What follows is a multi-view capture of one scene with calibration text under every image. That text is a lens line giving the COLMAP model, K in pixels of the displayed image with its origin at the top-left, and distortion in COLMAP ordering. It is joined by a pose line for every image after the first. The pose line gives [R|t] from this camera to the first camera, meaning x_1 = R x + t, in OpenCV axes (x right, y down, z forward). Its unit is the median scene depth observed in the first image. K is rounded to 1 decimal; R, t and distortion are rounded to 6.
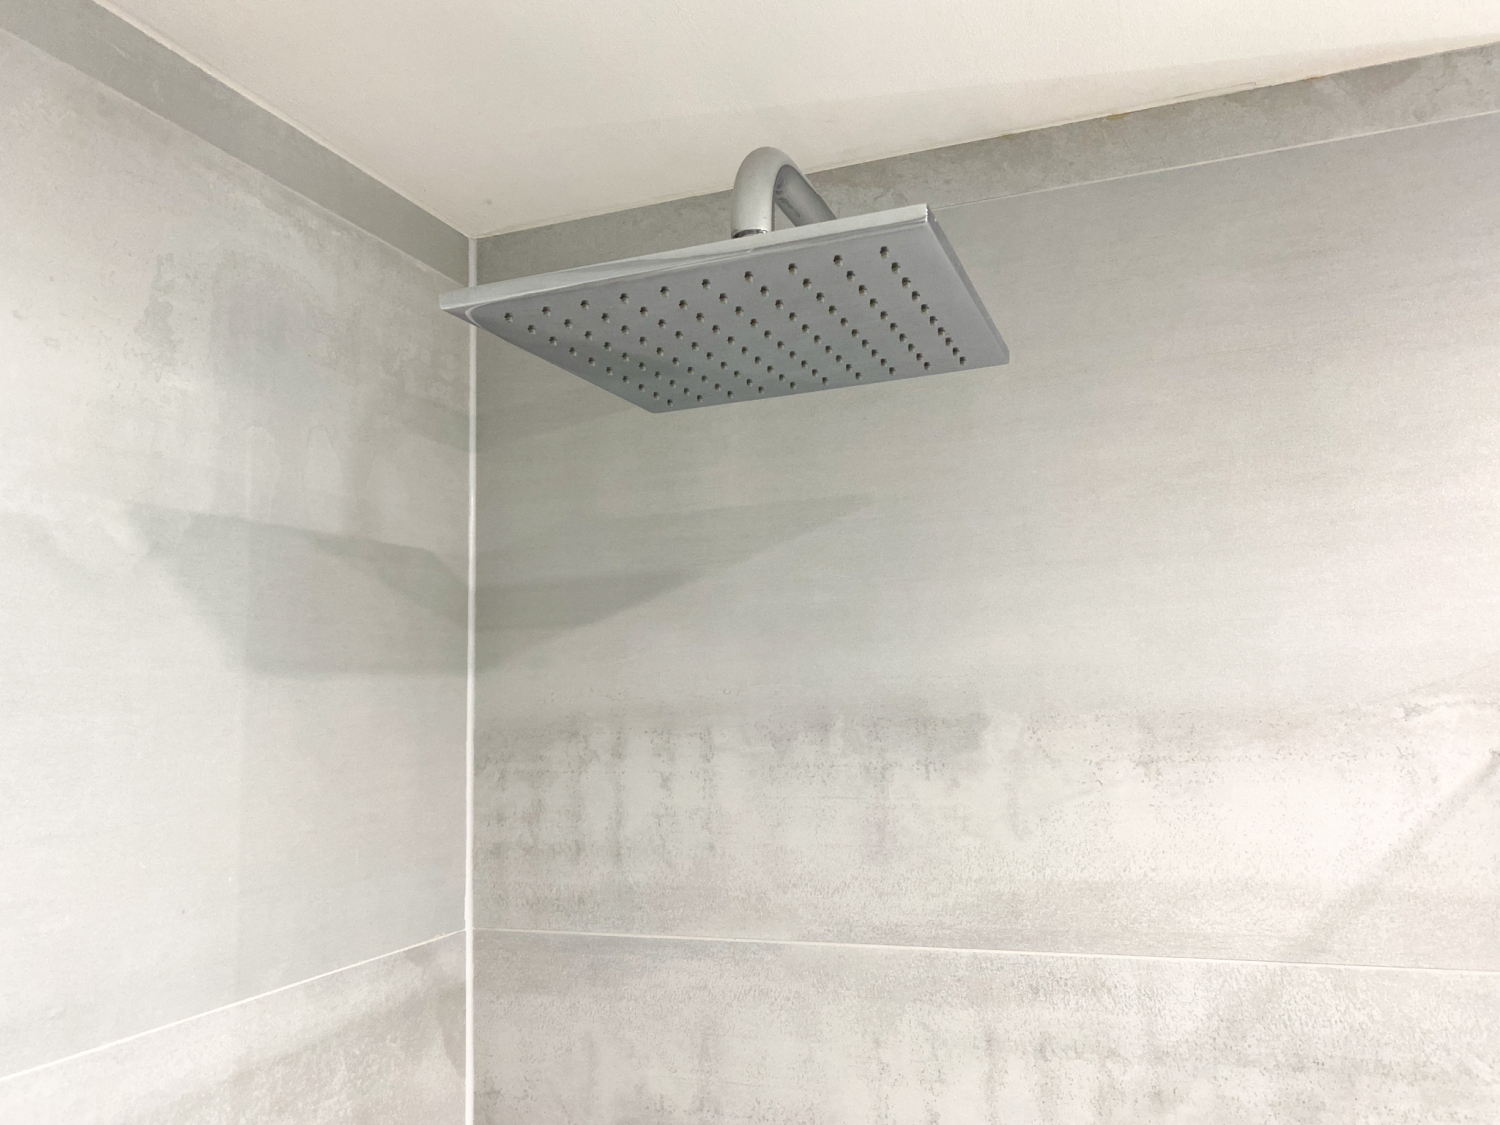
lens RADIAL K [[1150.0, 0, 755.4], [0, 1150.0, 552.1], [0, 0, 1]] dist [0.007005, -0.000009]
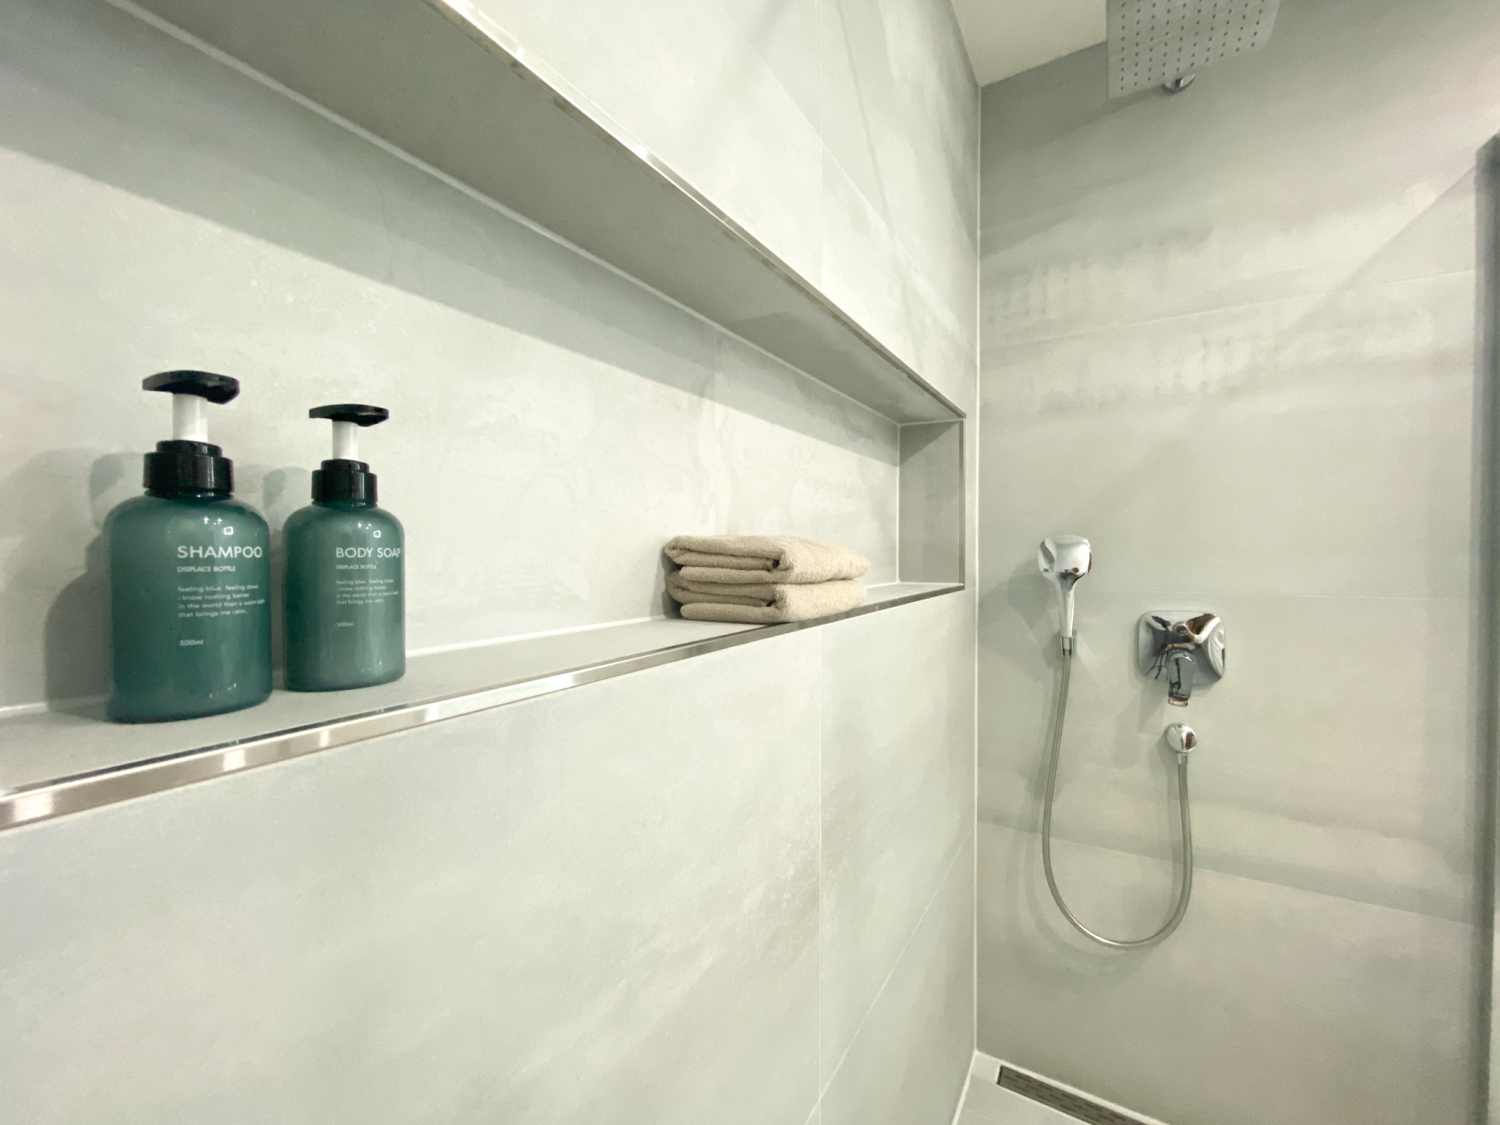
lens RADIAL K [[631.3, 0, 752.3], [0, 631.3, 560.4], [0, 0, 1]] dist [-0.001861, -0.000783]
pose [[0.977927, 0.030835, -0.206661, -0.485580], [0.001363, 0.988088, 0.153881, 0.639254], [0.208944, -0.150766, 0.966236, -0.708440]]
